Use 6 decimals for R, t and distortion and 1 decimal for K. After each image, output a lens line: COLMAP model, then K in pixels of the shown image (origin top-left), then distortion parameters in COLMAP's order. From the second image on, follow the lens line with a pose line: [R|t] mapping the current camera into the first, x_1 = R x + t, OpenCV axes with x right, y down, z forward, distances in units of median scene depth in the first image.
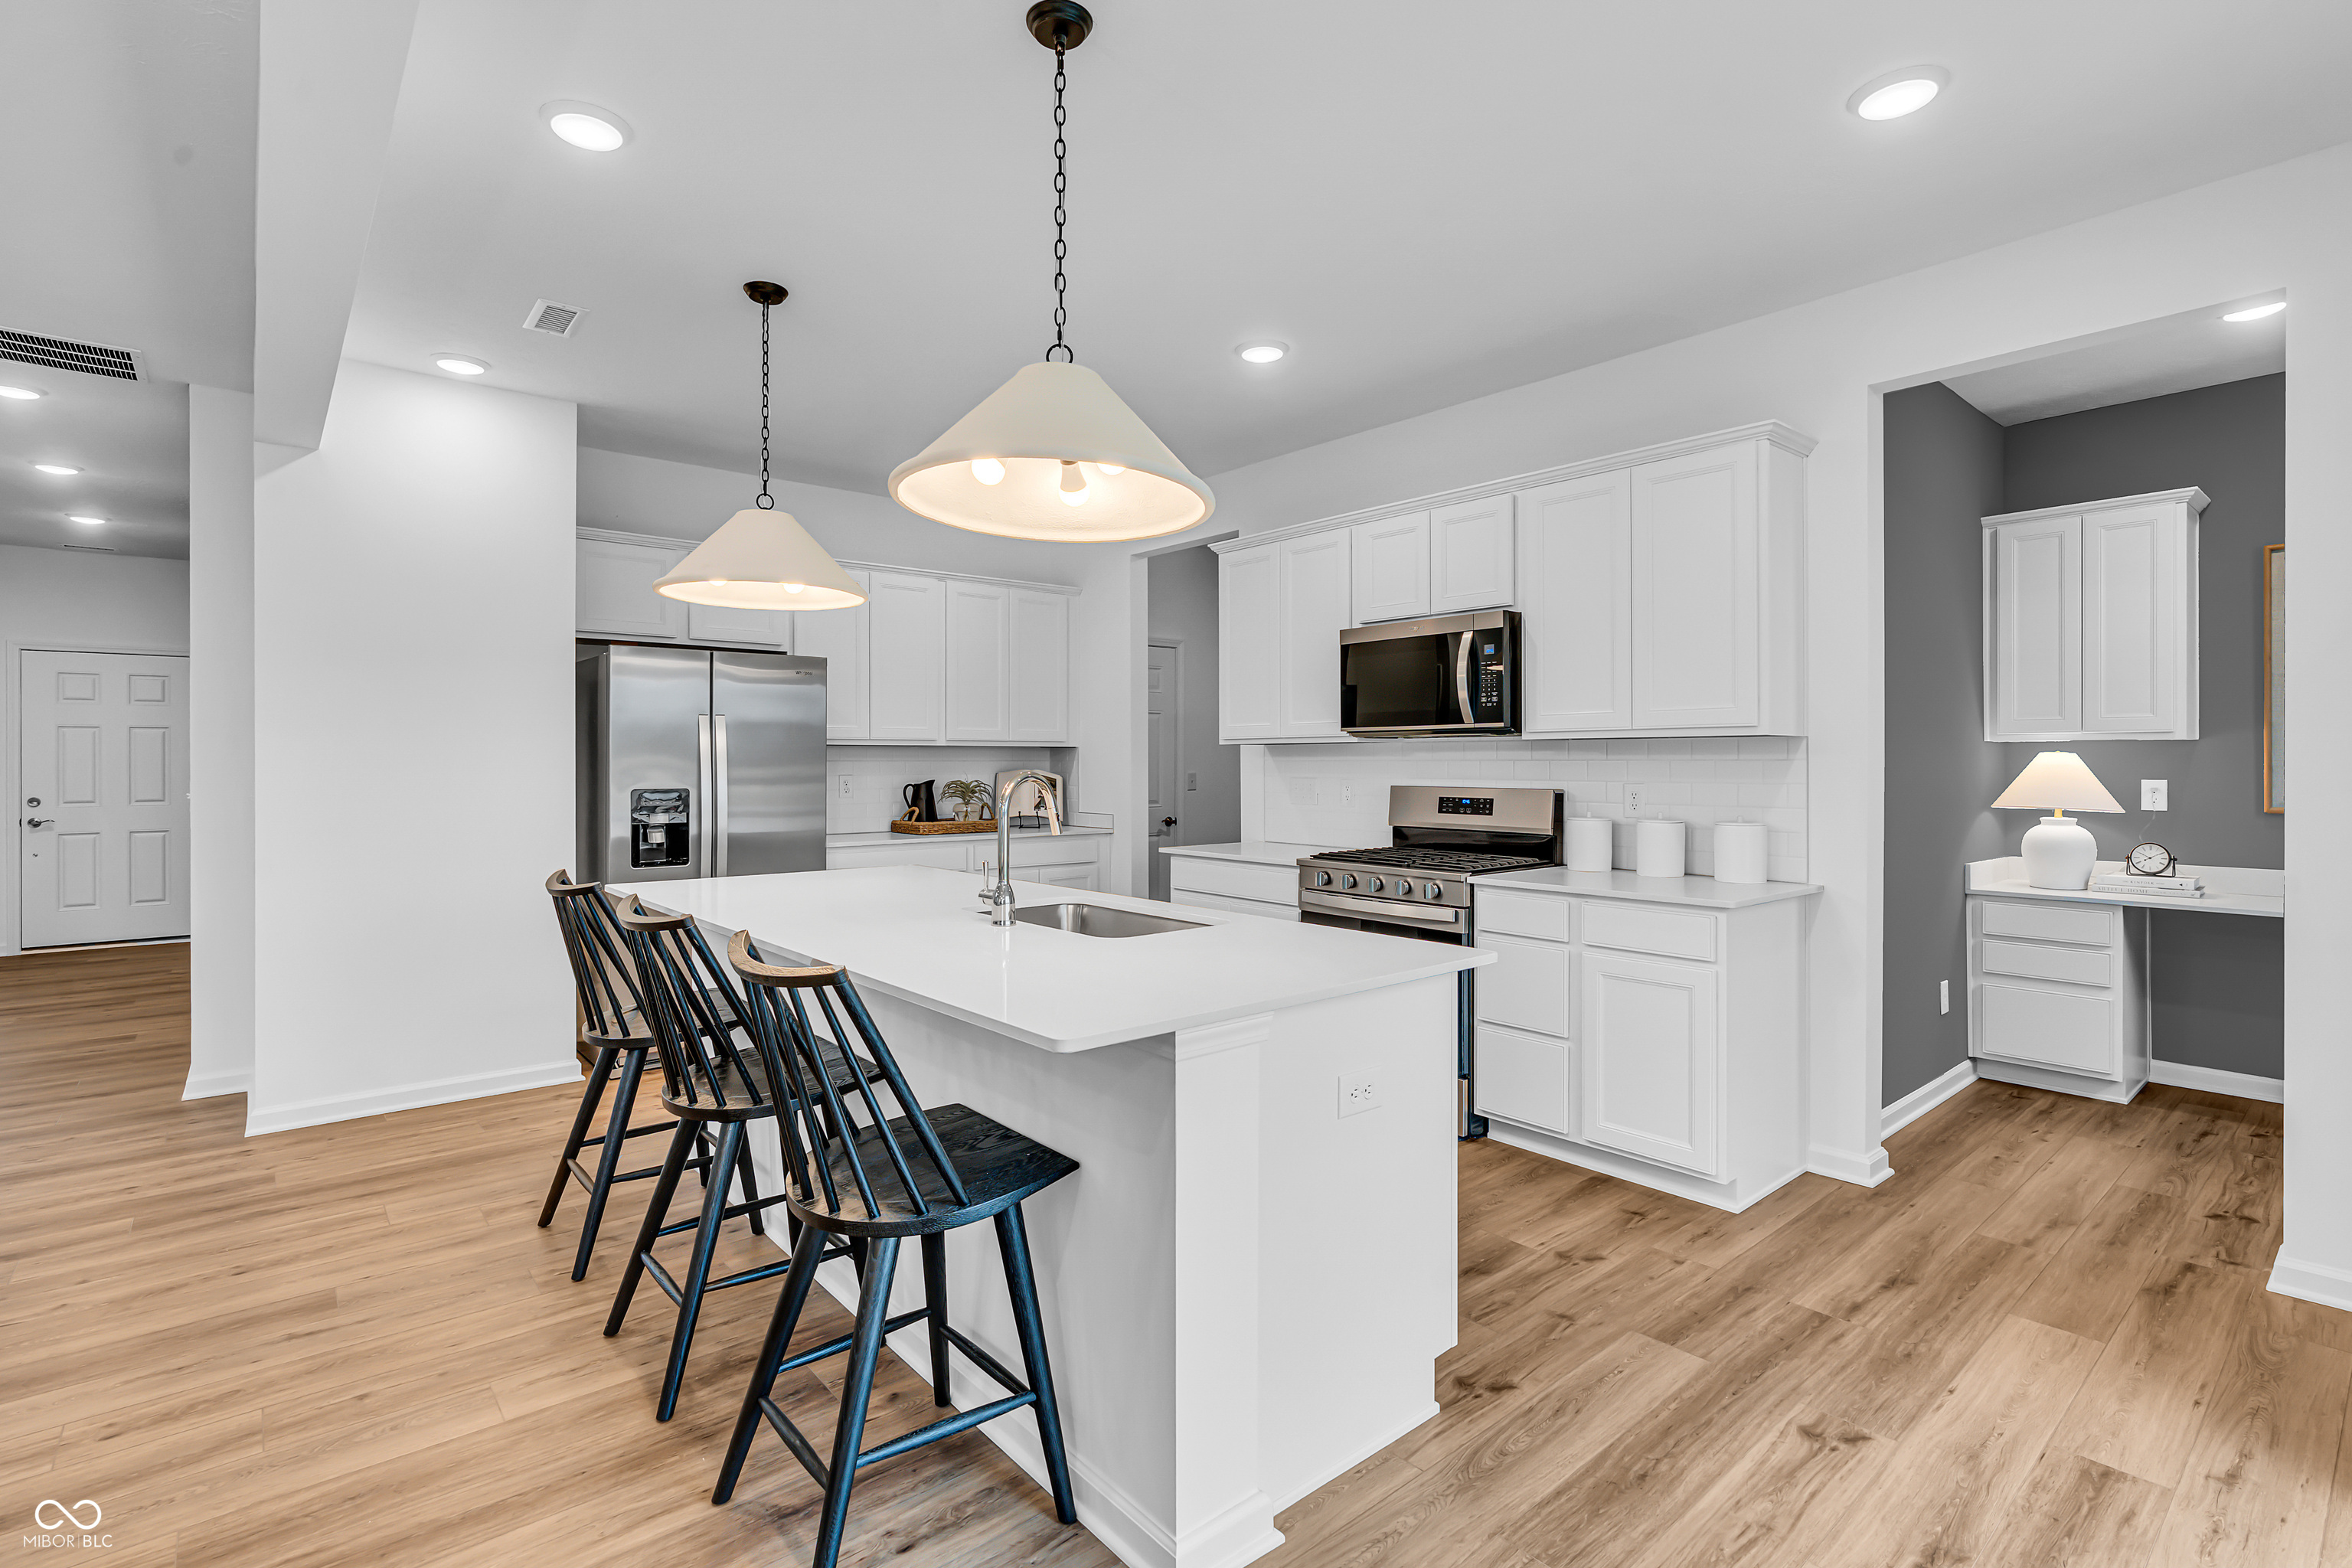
lens RADIAL K [[1086.8, 0, 1176.0], [0, 1086.8, 784.0], [0, 0, 1]] dist [0.009876, 0.000037]
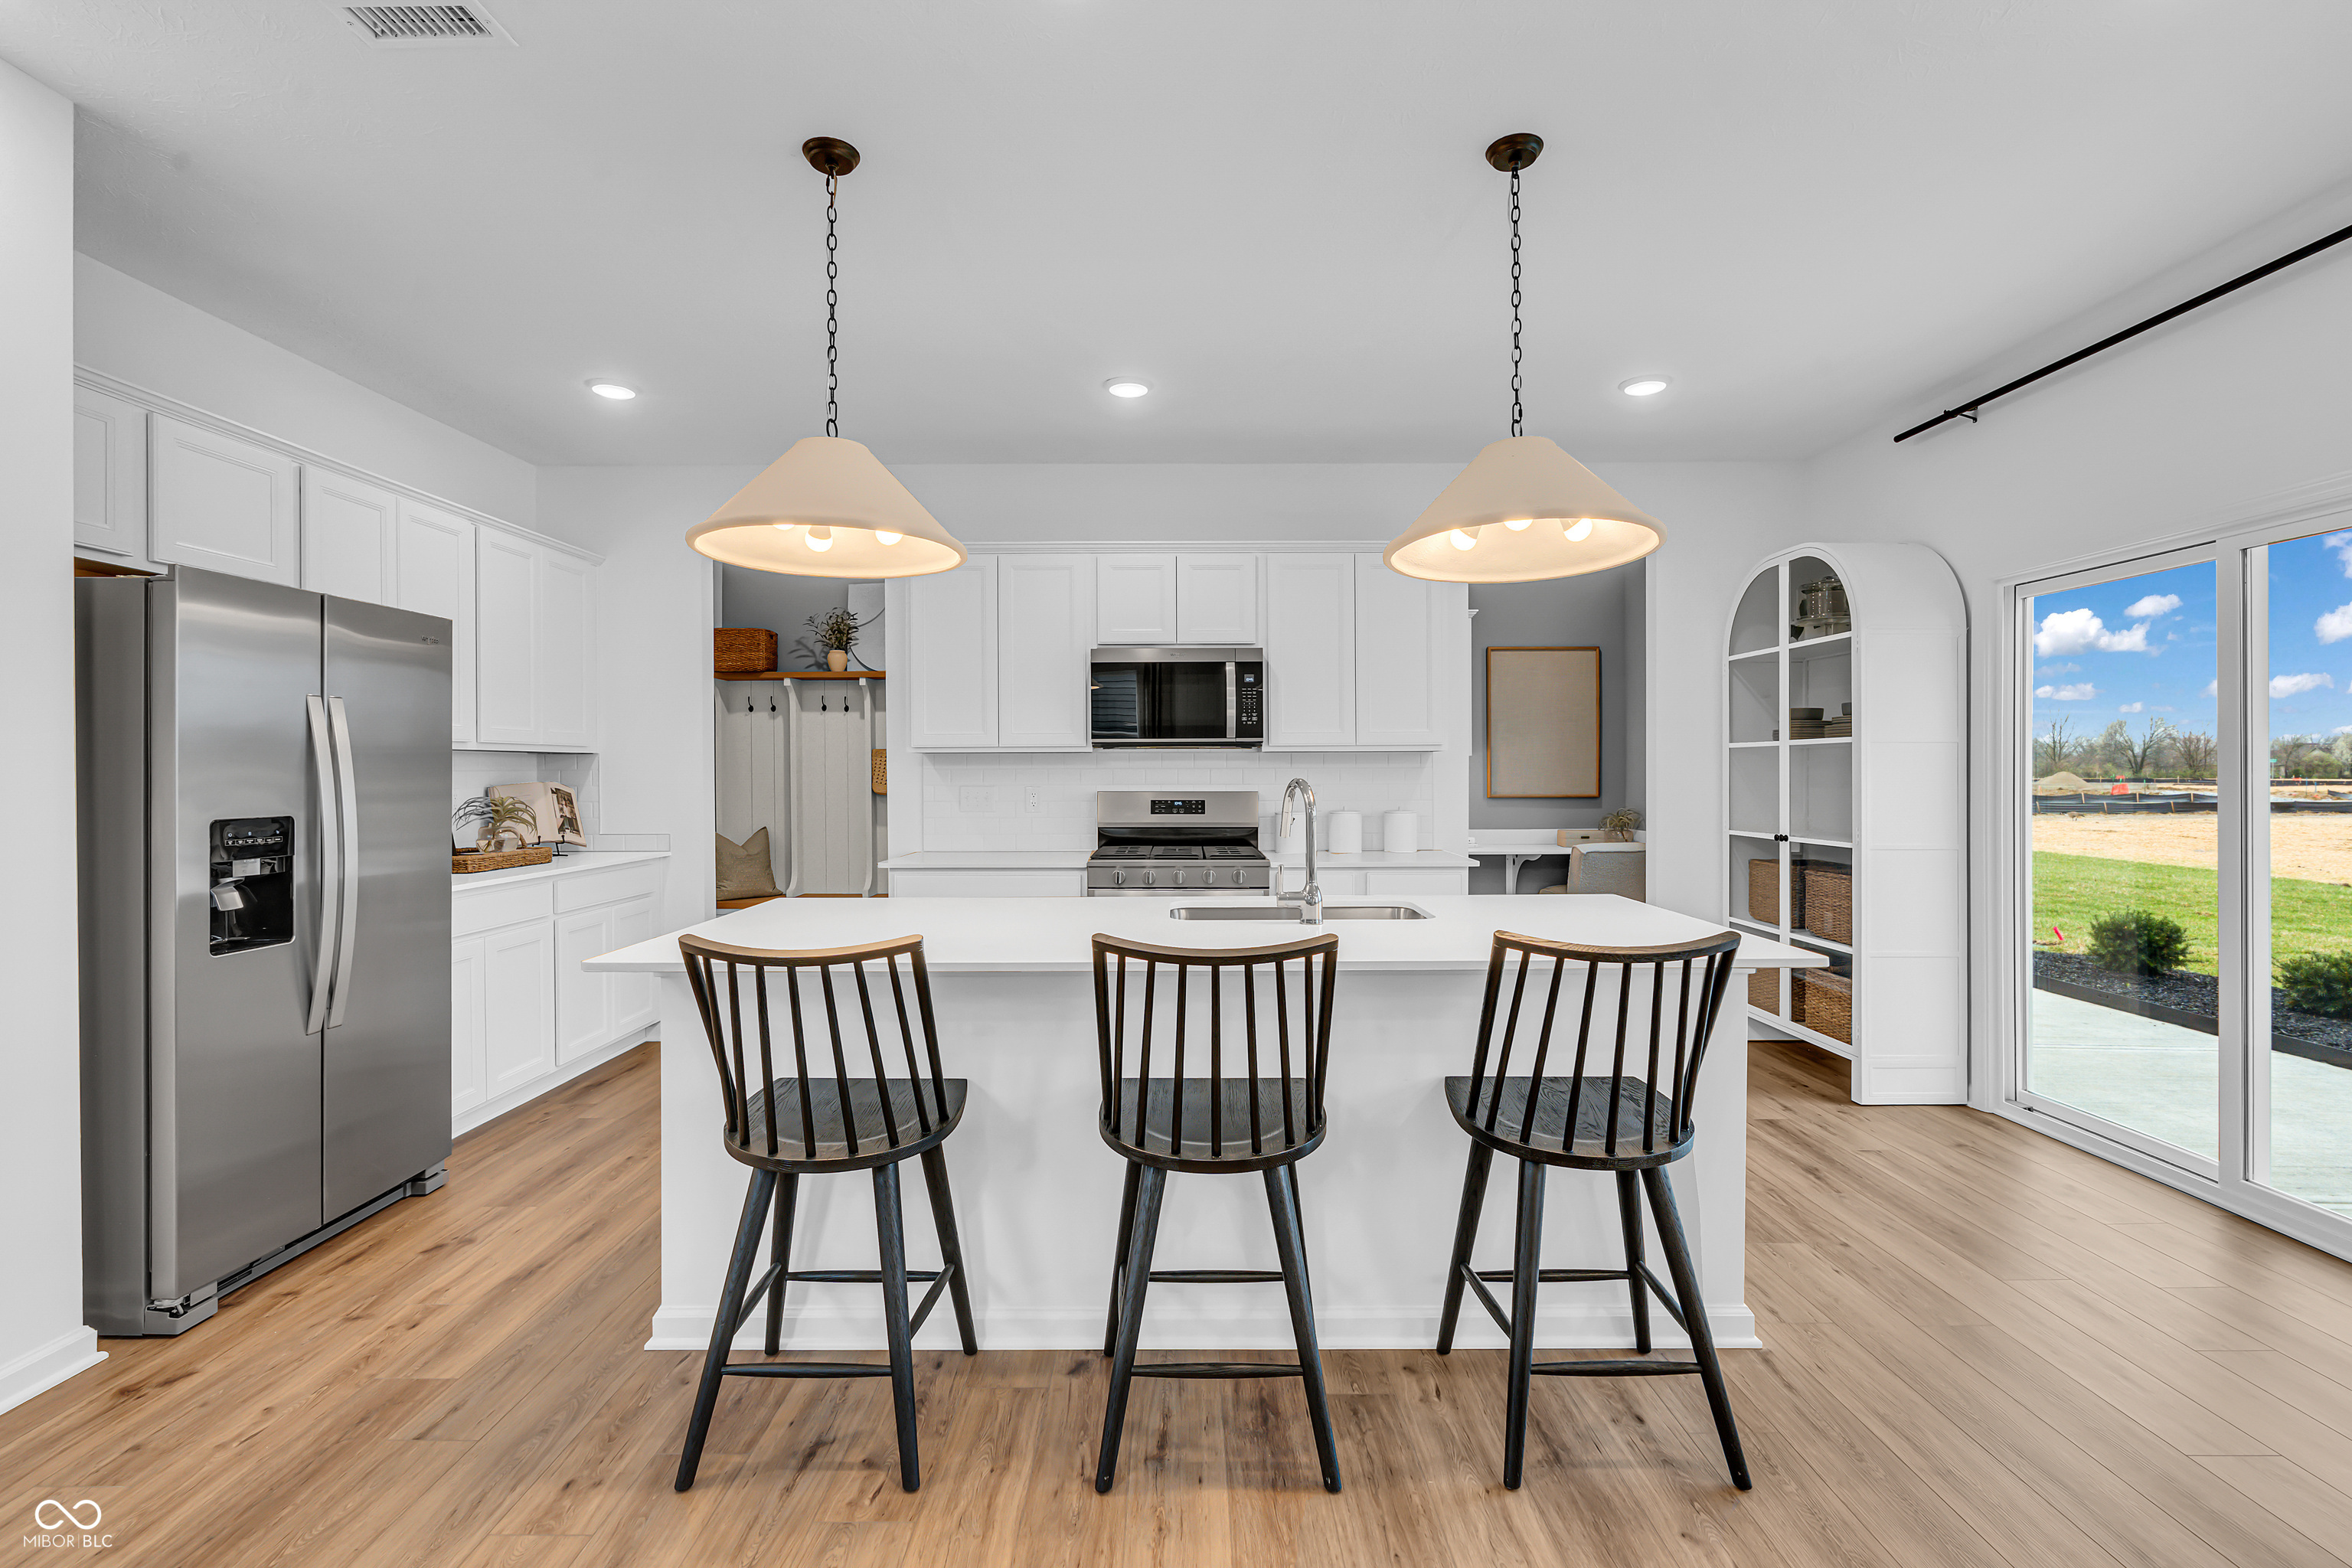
lens RADIAL K [[1052.1, 0, 1172.6], [0, 1052.1, 771.6], [0, 0, 1]] dist [0.000128, -0.000016]
pose [[0.651373, -0.002294, 0.758754, -0.614205], [0.018428, 0.999748, -0.012797, -0.003857], [-0.758534, 0.022317, 0.651251, 0.262057]]
